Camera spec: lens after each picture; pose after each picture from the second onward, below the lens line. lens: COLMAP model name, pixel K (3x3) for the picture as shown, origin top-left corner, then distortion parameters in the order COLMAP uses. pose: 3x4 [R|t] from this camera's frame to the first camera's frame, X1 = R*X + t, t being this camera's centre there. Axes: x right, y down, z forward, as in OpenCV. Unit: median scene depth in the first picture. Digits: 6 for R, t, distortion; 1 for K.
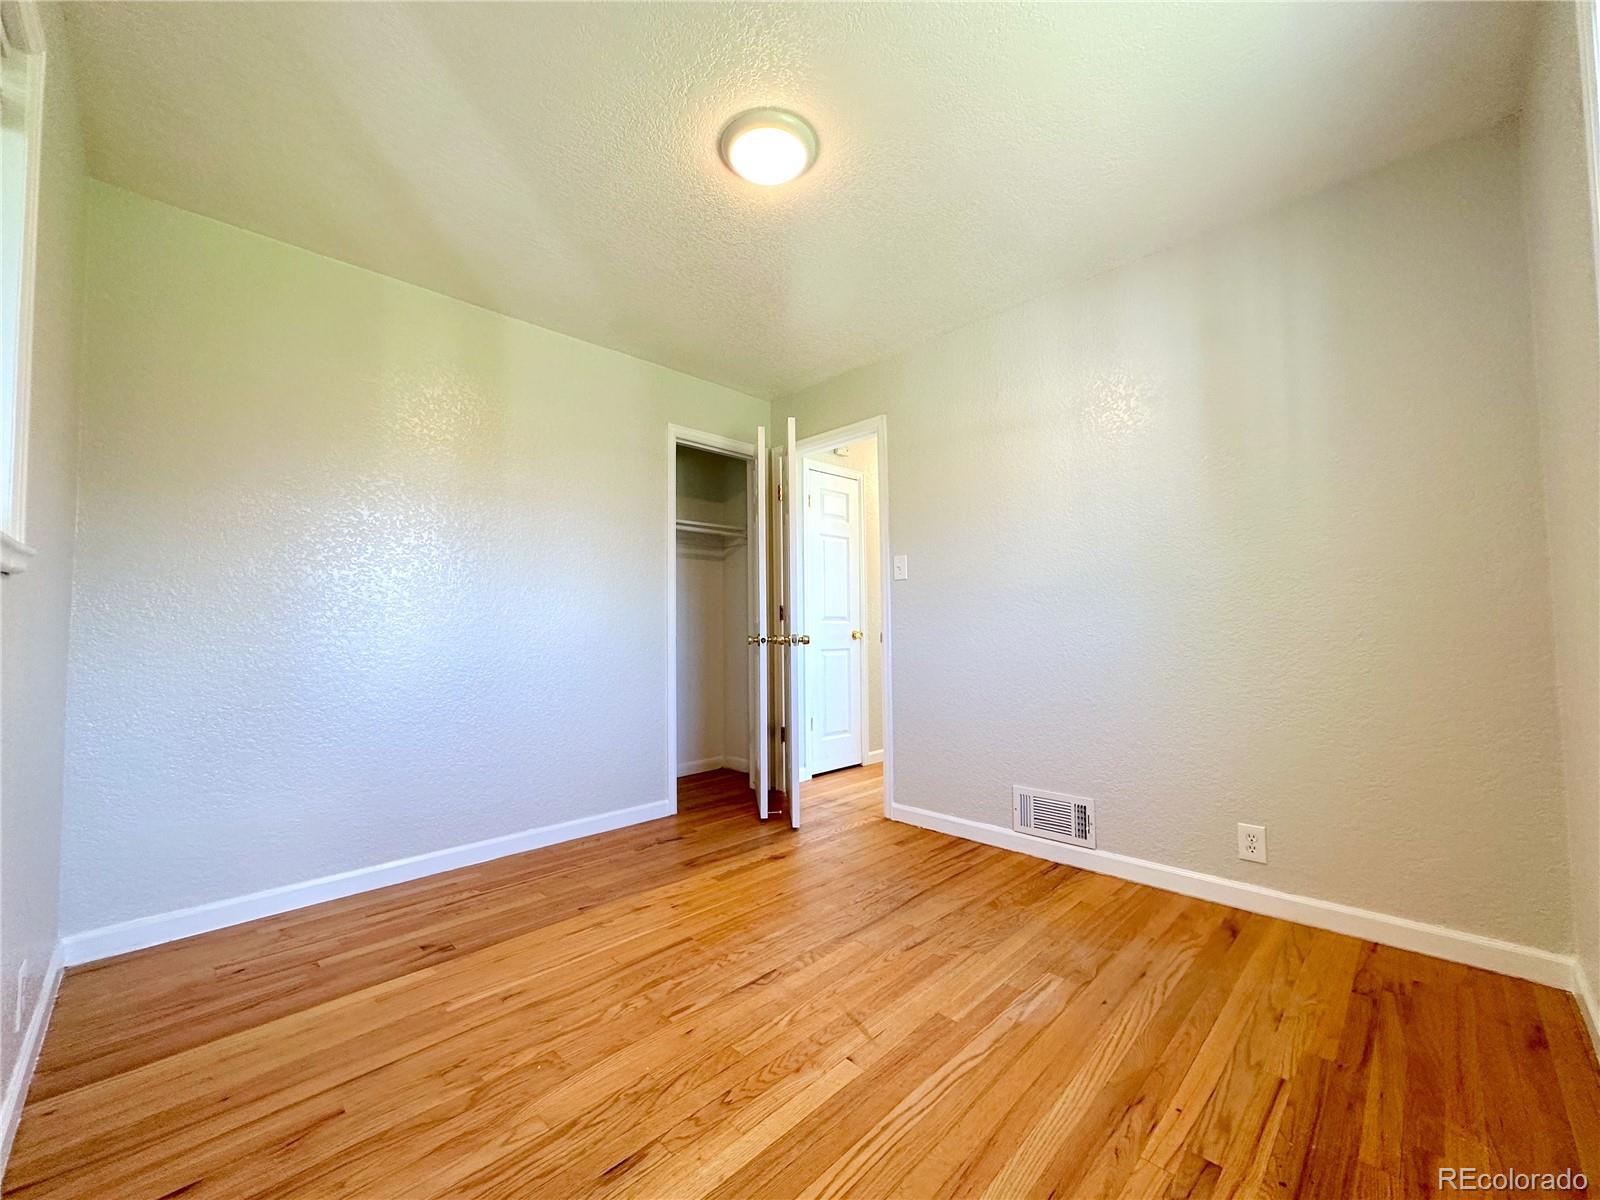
lens RADIAL K [[638.7, 0, 805.2], [0, 638.7, 595.1], [0, 0, 1]] dist [-0.000572, -0.000053]
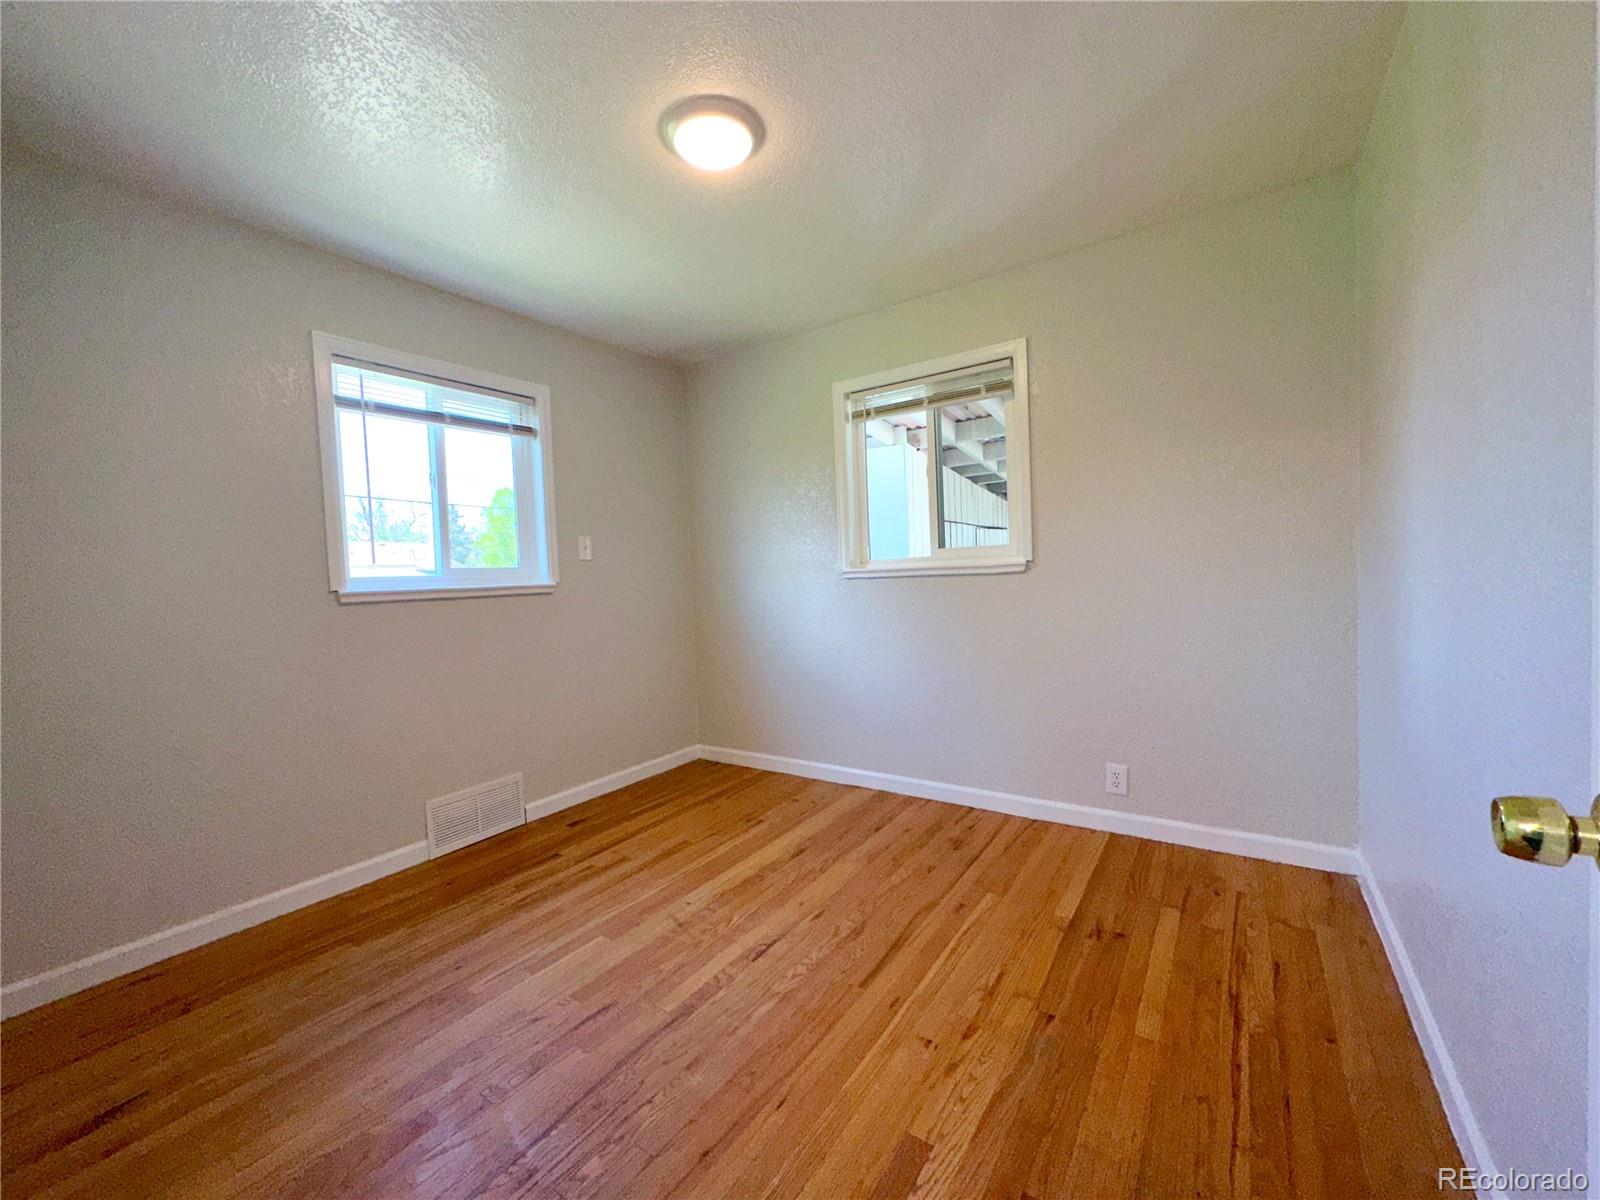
lens RADIAL K [[638.7, 0, 805.2], [0, 638.7, 595.1], [0, 0, 1]] dist [-0.000572, -0.000053]
pose [[-0.982605, 0.058710, -0.176183, 0.017457], [0.061266, 0.998080, -0.009097, 0.015951], [0.175311, -0.019733, -0.984315, 2.109164]]
